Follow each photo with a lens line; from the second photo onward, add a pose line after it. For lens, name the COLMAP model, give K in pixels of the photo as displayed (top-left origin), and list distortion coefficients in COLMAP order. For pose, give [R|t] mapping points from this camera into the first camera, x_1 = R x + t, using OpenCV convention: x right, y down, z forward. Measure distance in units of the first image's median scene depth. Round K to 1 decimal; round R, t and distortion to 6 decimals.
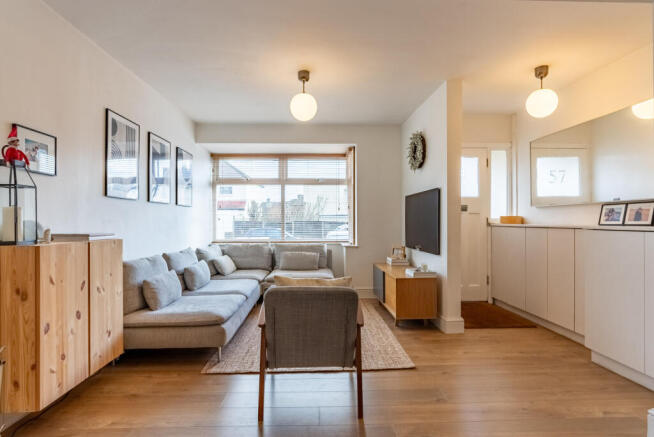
lens RADIAL K [[353.4, 0, 325.1], [0, 353.4, 221.1], [0, 0, 1]] dist [-0.002291, 0.000694]
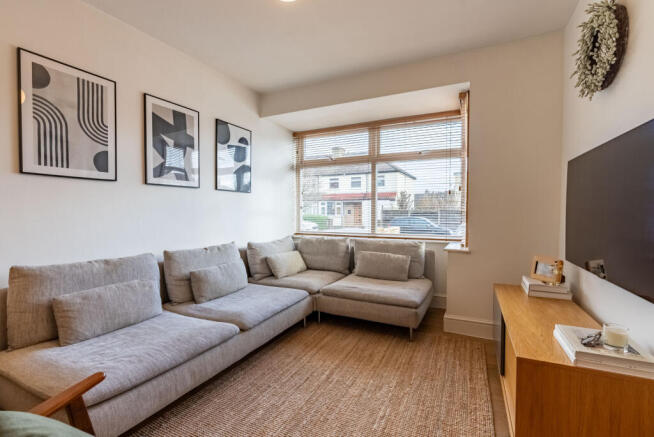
lens RADIAL K [[303.1, 0, 324.8], [0, 303.1, 219.7], [0, 0, 1]] dist [-0.003699, -0.000509]
pose [[0.886886, 0.015835, -0.461716, 0.127359], [-0.001668, 0.999516, 0.031075, 0.001812], [0.461985, -0.026790, 0.886483, 0.481019]]
